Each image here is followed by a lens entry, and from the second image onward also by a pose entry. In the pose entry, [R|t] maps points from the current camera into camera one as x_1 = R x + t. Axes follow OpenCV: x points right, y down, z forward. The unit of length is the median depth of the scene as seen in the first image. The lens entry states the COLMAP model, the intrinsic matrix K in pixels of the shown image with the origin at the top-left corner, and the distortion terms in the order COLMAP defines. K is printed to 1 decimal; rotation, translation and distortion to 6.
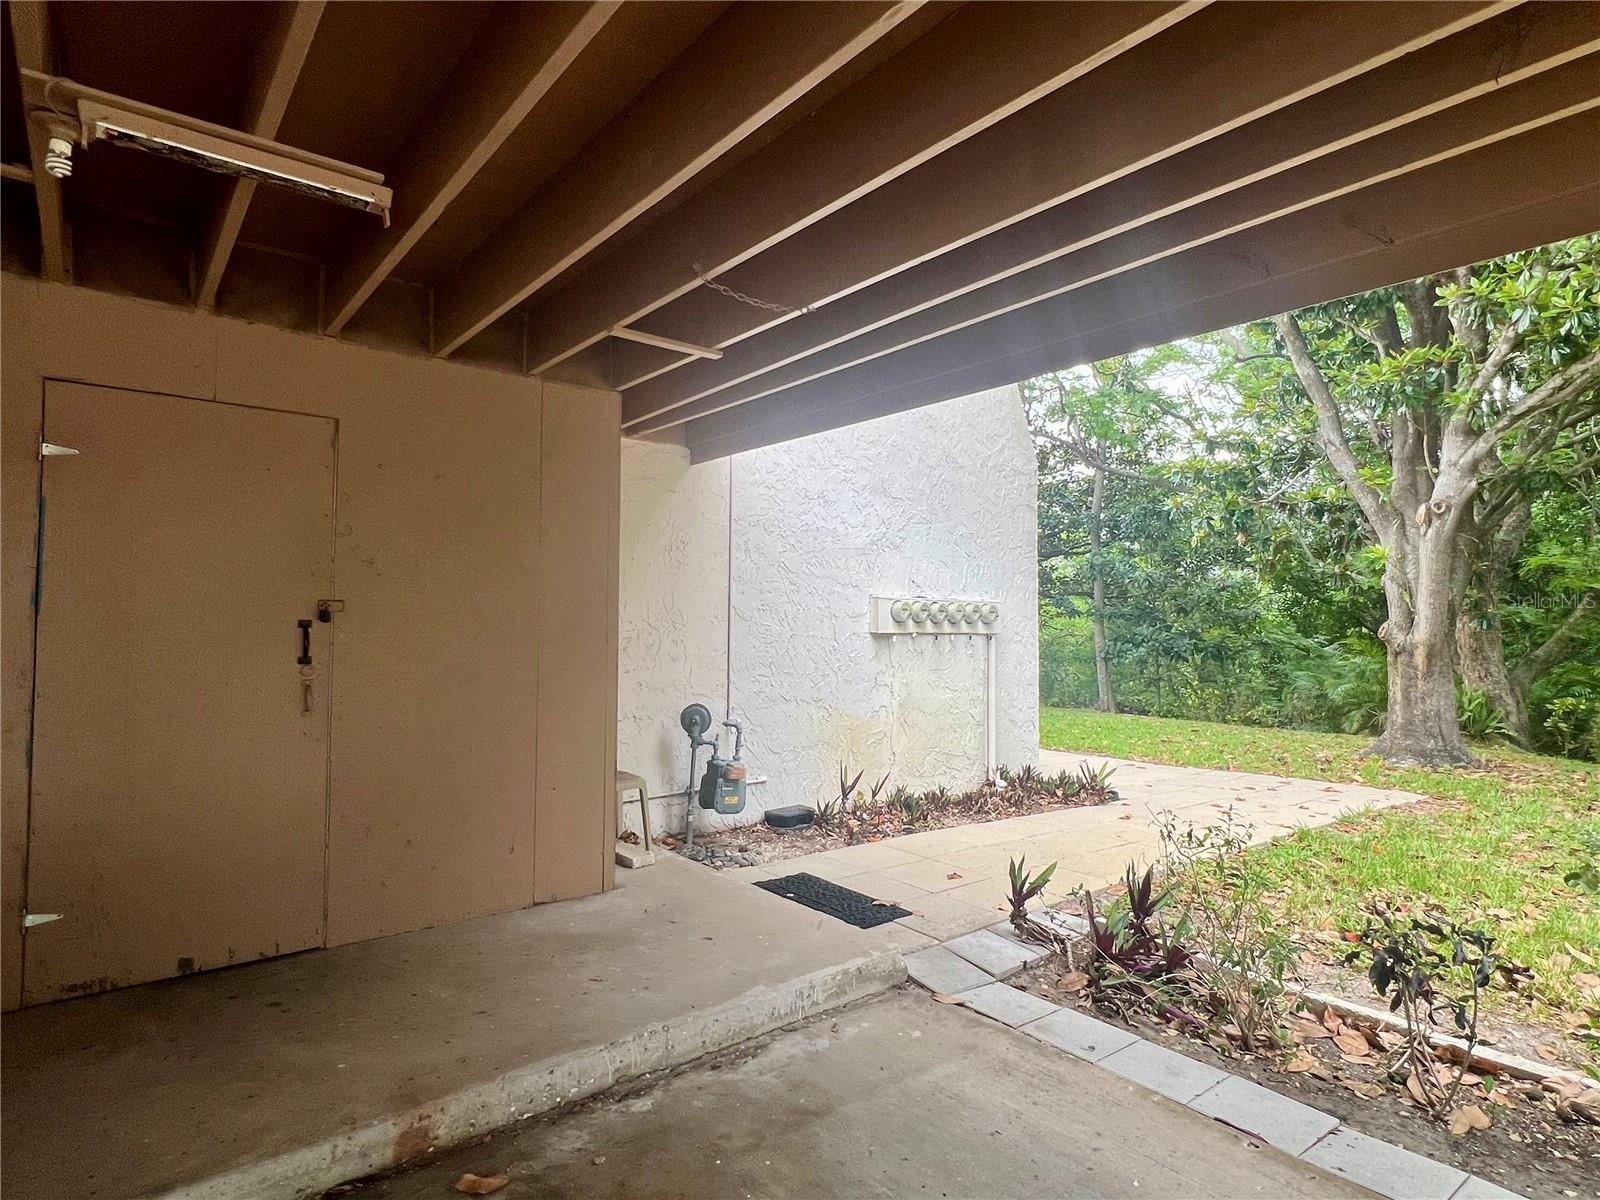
lens RADIAL K [[872.9, 0, 800.6], [0, 872.9, 598.8], [0, 0, 1]] dist [0.000565, 0.000501]
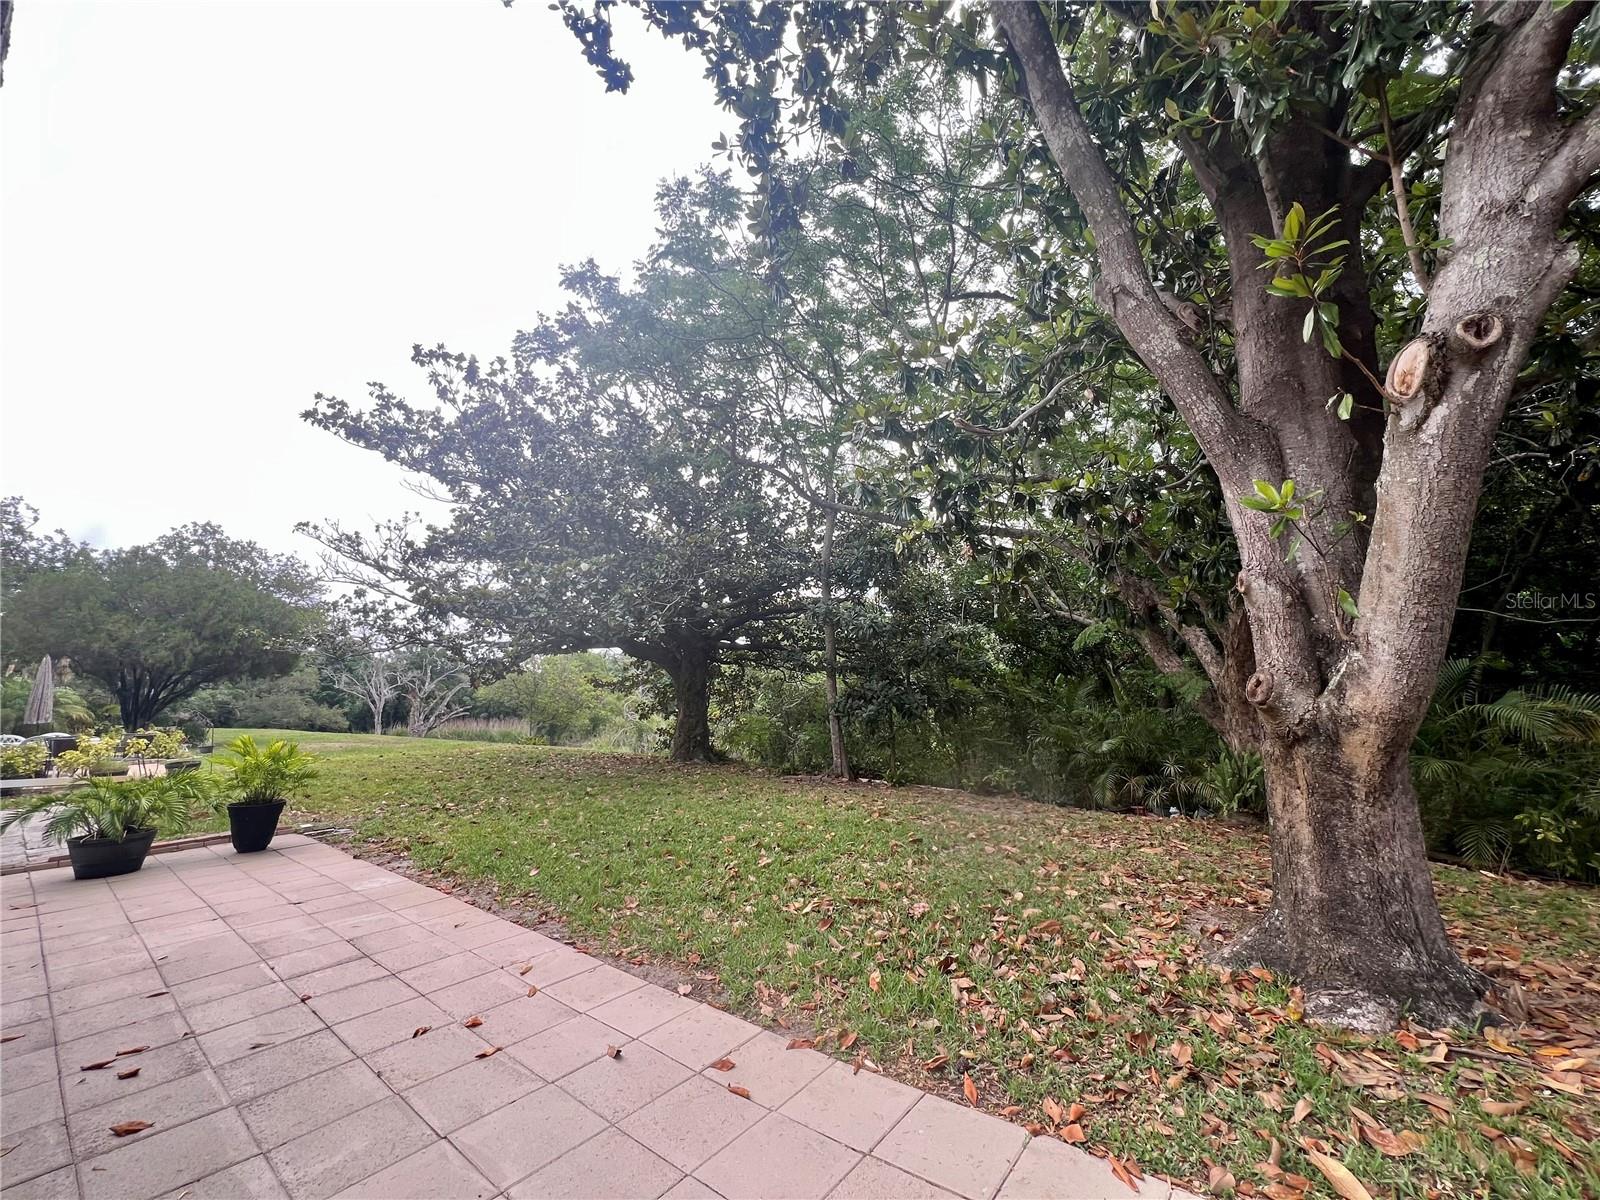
lens RADIAL K [[649.8, 0, 799.3], [0, 649.8, 602.1], [0, 0, 1]] dist [0.010127, -0.000050]
pose [[0.978032, -0.008937, 0.208262, 0.367329], [0.027939, 0.995686, -0.088481, 0.015687], [-0.206573, 0.092356, 0.974063, 0.723486]]
